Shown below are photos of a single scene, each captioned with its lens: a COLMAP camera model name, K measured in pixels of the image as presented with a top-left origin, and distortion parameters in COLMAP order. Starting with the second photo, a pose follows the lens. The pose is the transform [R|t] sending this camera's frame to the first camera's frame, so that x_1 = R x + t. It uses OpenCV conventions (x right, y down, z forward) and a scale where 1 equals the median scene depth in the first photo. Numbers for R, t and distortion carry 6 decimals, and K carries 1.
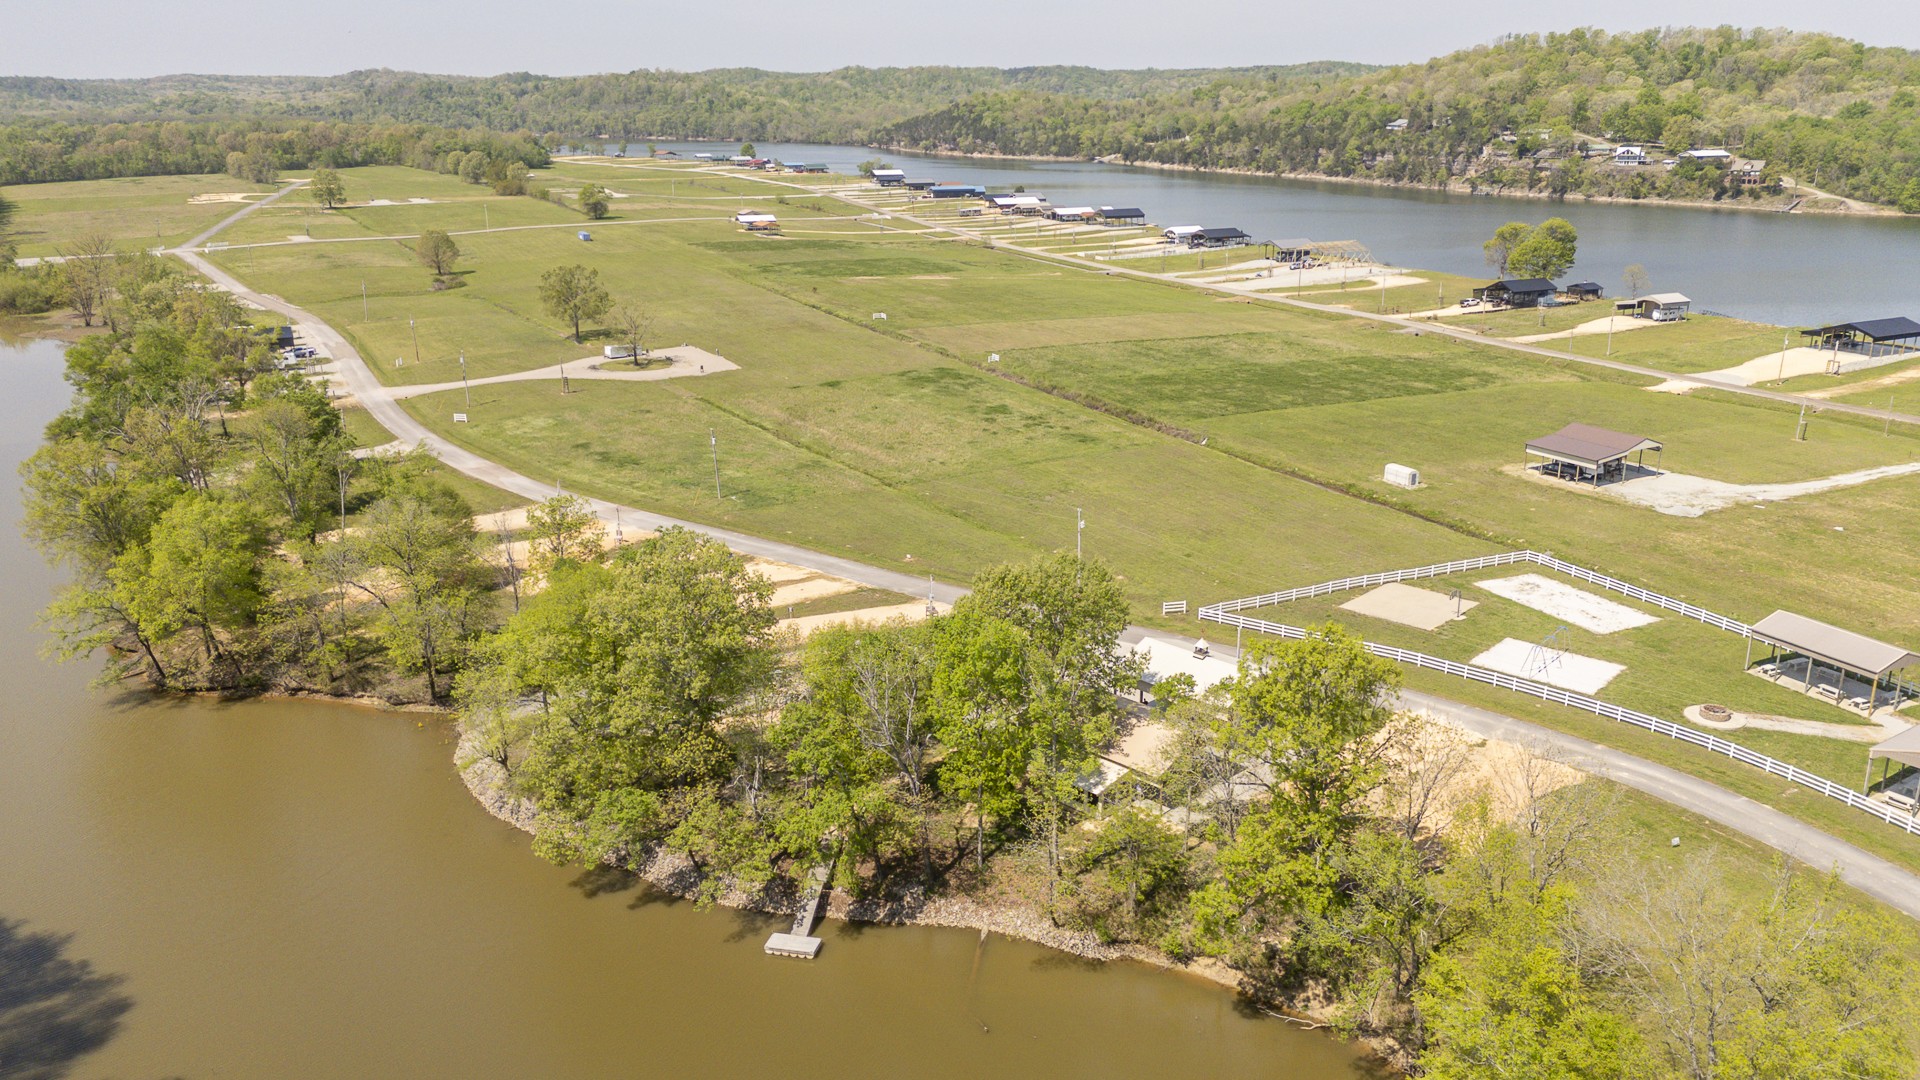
lens RADIAL K [[1439.8, 0, 953.6], [0, 1439.8, 484.9], [0, 0, 1]] dist [0.069002, -0.071444]
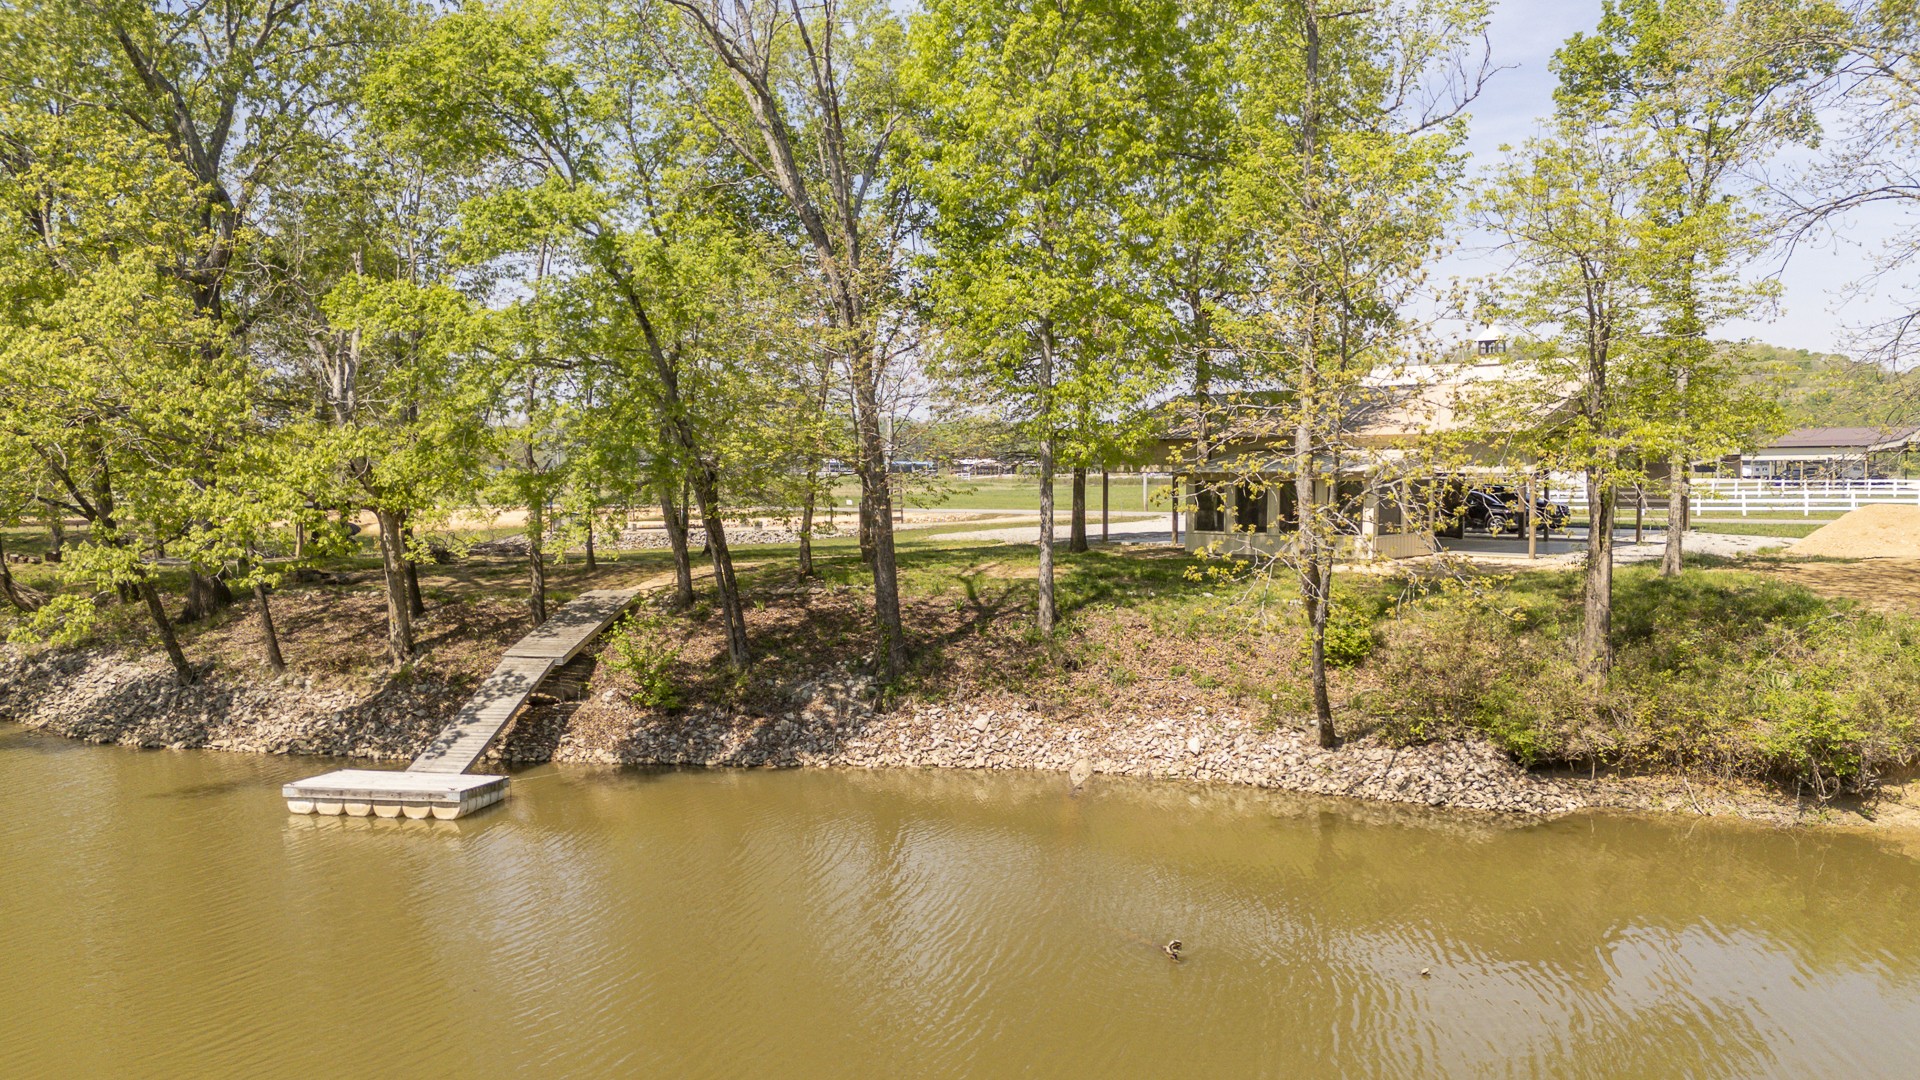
lens RADIAL K [[1415.4, 0, 952.5], [0, 1415.4, 536.2], [0, 0, 1]] dist [0.075231, -0.073839]
pose [[0.999309, -0.000901, 0.037154, -0.003398], [0.009193, 0.974630, -0.223635, 0.073428], [-0.036010, 0.223822, 0.973965, 0.159889]]
